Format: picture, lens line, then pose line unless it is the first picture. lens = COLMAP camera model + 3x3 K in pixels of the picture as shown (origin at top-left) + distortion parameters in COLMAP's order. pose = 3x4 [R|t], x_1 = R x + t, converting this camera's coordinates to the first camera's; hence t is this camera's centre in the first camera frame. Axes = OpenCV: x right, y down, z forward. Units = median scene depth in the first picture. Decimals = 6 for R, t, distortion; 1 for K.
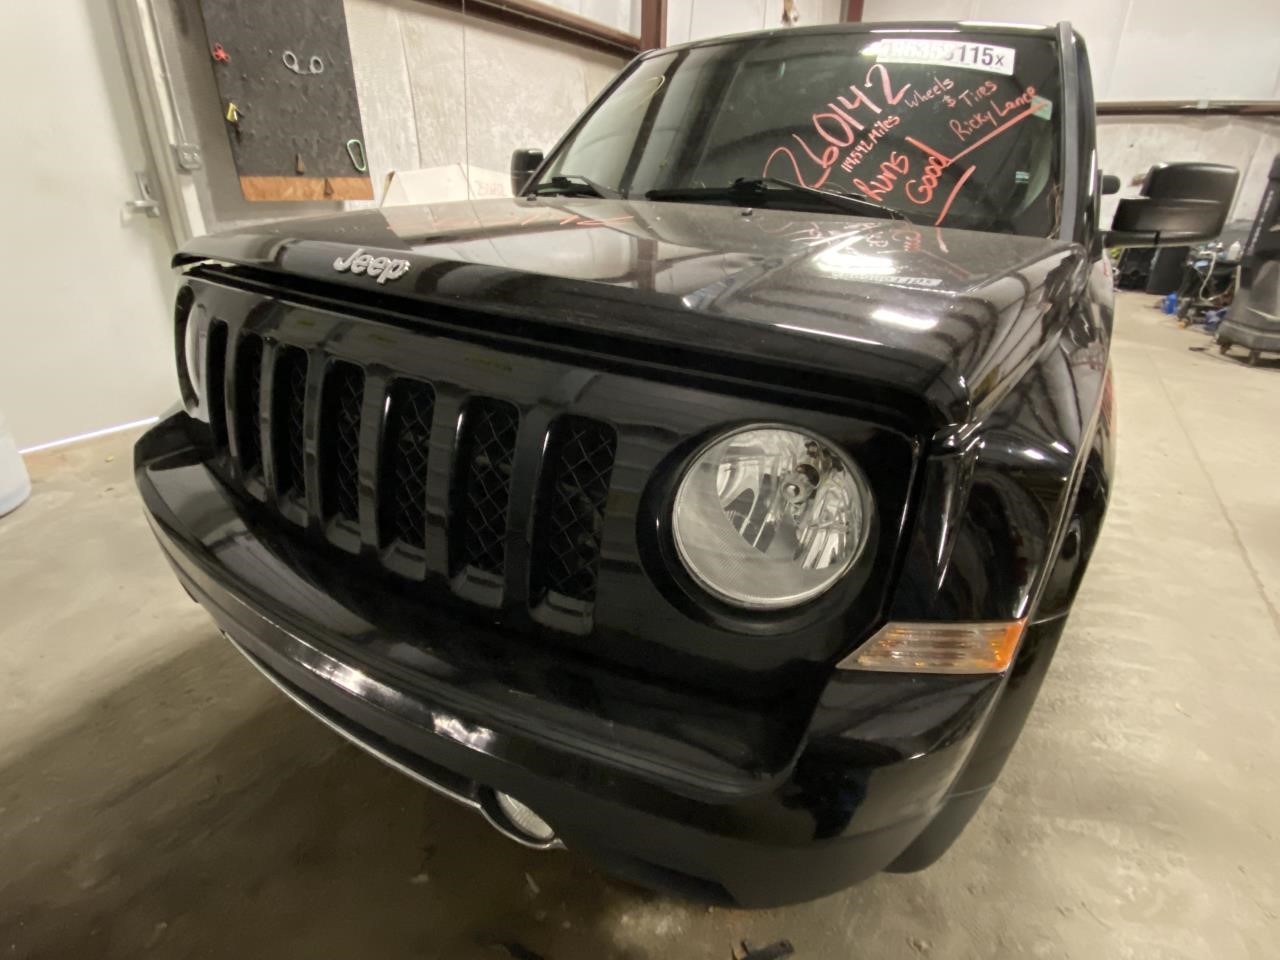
lens RADIAL K [[639.1, 0, 638.4], [0, 639.1, 489.5], [0, 0, 1]] dist [-0.000554, -0.001228]
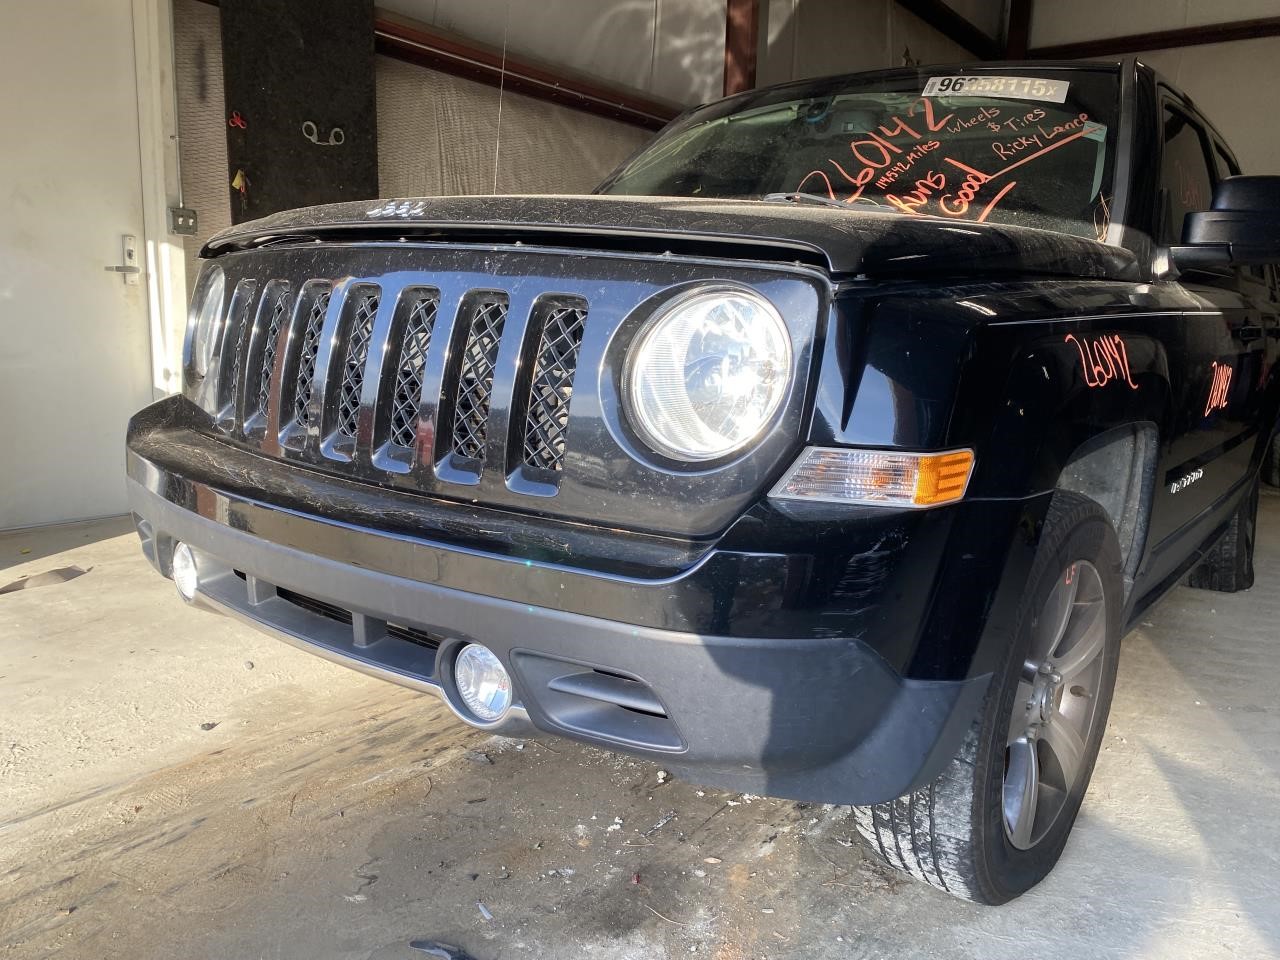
lens RADIAL K [[976.5, 0, 644.6], [0, 976.5, 486.1], [0, 0, 1]] dist [0.013299, -0.000476]
pose [[0.995582, 0.029811, -0.089039, 0.116042], [-0.052717, 0.962167, -0.267313, 0.334262], [0.077701, 0.270826, 0.959487, -0.306359]]
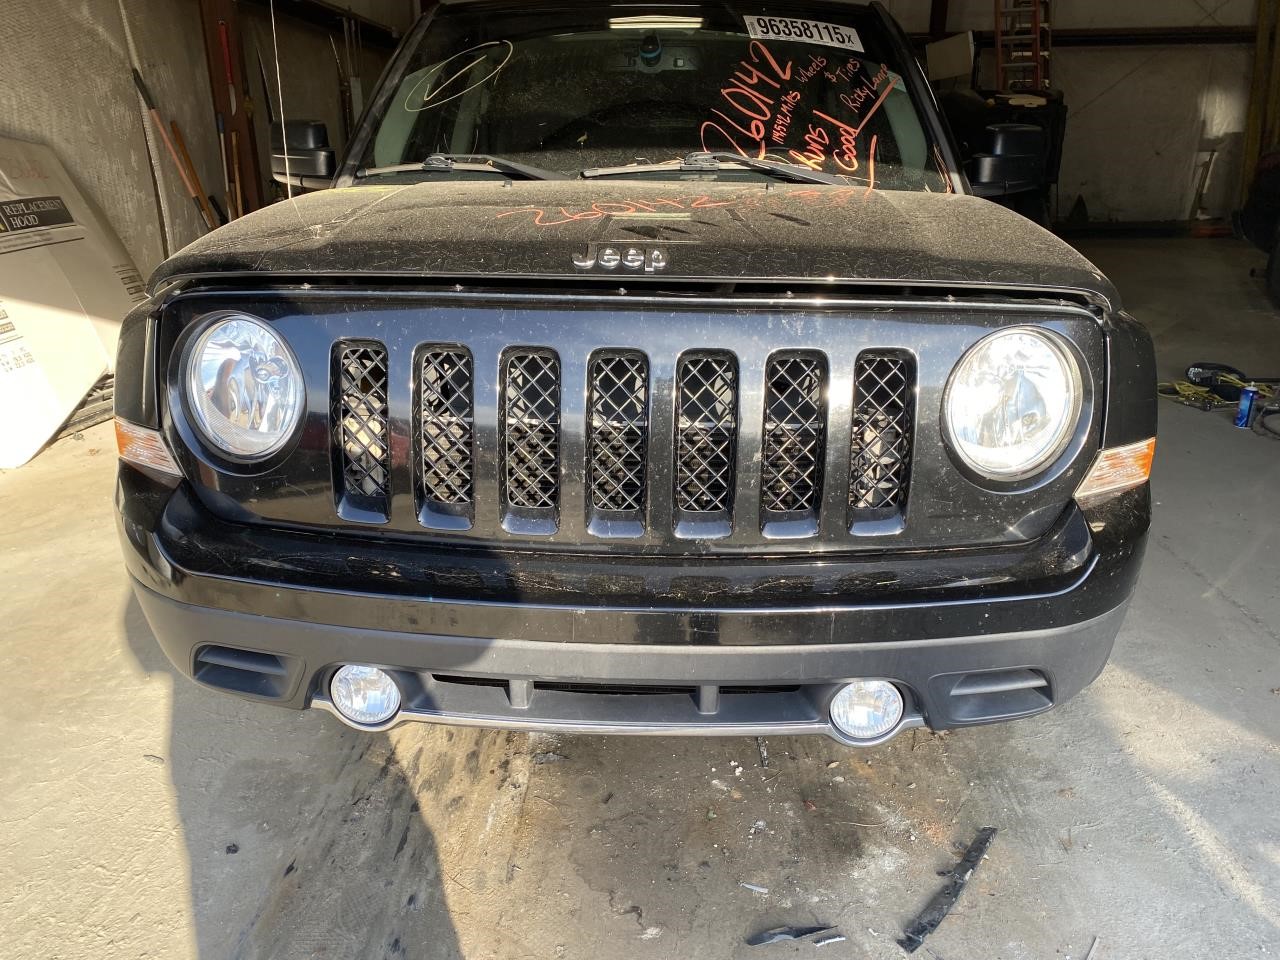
lens RADIAL K [[976.5, 0, 638.7], [0, 976.5, 480.7], [0, 0, 1]] dist [0.013299, -0.000476]
pose [[0.866886, -0.194433, 0.459026, -0.698473], [0.238429, 0.970366, -0.039257, 0.042408], [-0.437791, 0.143476, 0.887555, -0.232363]]
